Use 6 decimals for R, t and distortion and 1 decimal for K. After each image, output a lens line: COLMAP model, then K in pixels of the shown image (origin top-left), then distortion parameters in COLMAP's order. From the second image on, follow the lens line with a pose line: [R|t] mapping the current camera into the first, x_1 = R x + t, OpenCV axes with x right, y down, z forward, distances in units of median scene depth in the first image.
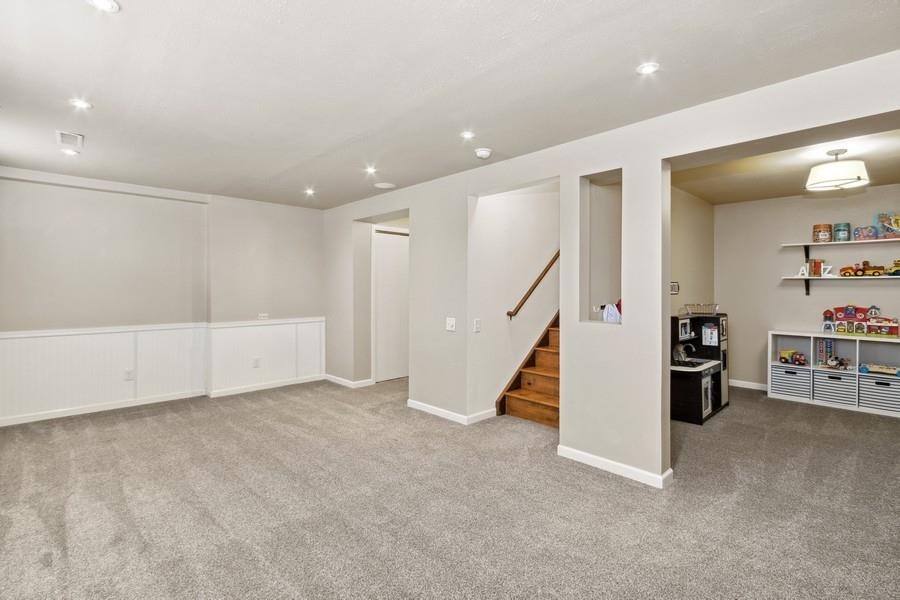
lens RADIAL K [[420.1, 0, 449.2], [0, 420.1, 292.9], [0, 0, 1]] dist [-0.003759, 0.002475]
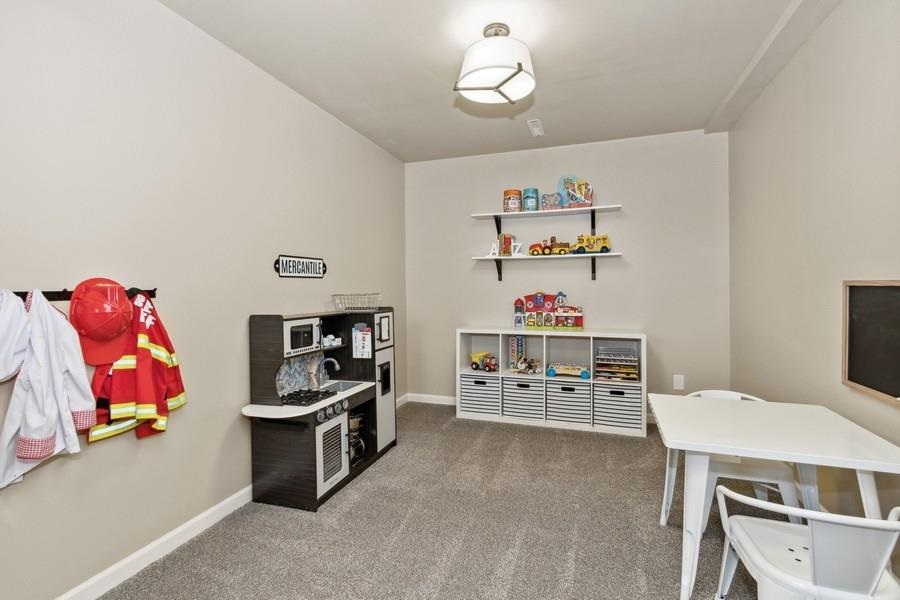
lens RADIAL K [[420.1, 0, 450.0], [0, 420.1, 298.9], [0, 0, 1]] dist [-0.003759, 0.002475]
pose [[0.884277, -0.020277, 0.466523, 0.437421], [0.013159, 0.999742, 0.018510, 0.026076], [-0.466778, -0.010229, 0.884316, 0.376125]]
